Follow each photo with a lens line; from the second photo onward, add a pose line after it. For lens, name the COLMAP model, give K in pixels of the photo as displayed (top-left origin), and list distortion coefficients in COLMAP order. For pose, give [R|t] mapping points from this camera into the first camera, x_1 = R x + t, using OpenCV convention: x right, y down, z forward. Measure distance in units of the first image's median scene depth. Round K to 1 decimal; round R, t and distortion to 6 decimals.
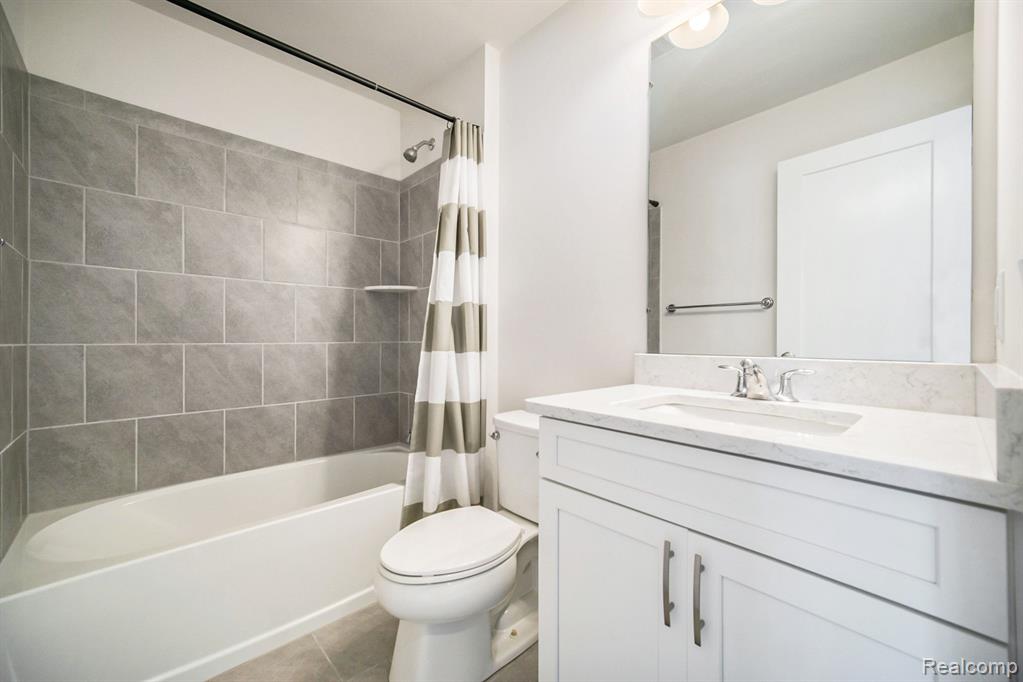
lens RADIAL K [[411.7, 0, 515.4], [0, 411.7, 335.3], [0, 0, 1]] dist [0.000147, 0.000304]
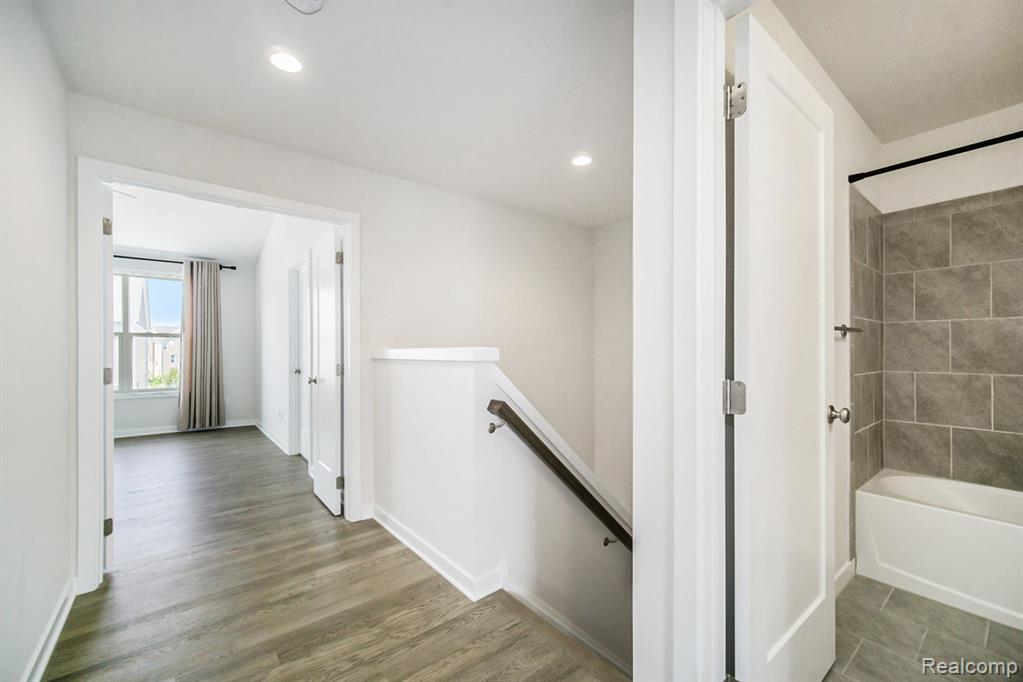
lens RADIAL K [[411.7, 0, 515.1], [0, 411.7, 349.6], [0, 0, 1]] dist [0.000147, 0.000304]
pose [[-0.133473, -0.007758, -0.991022, 0.662559], [0.005144, 0.999950, -0.008520, -0.054825], [0.991039, -0.006235, -0.133426, -0.277285]]
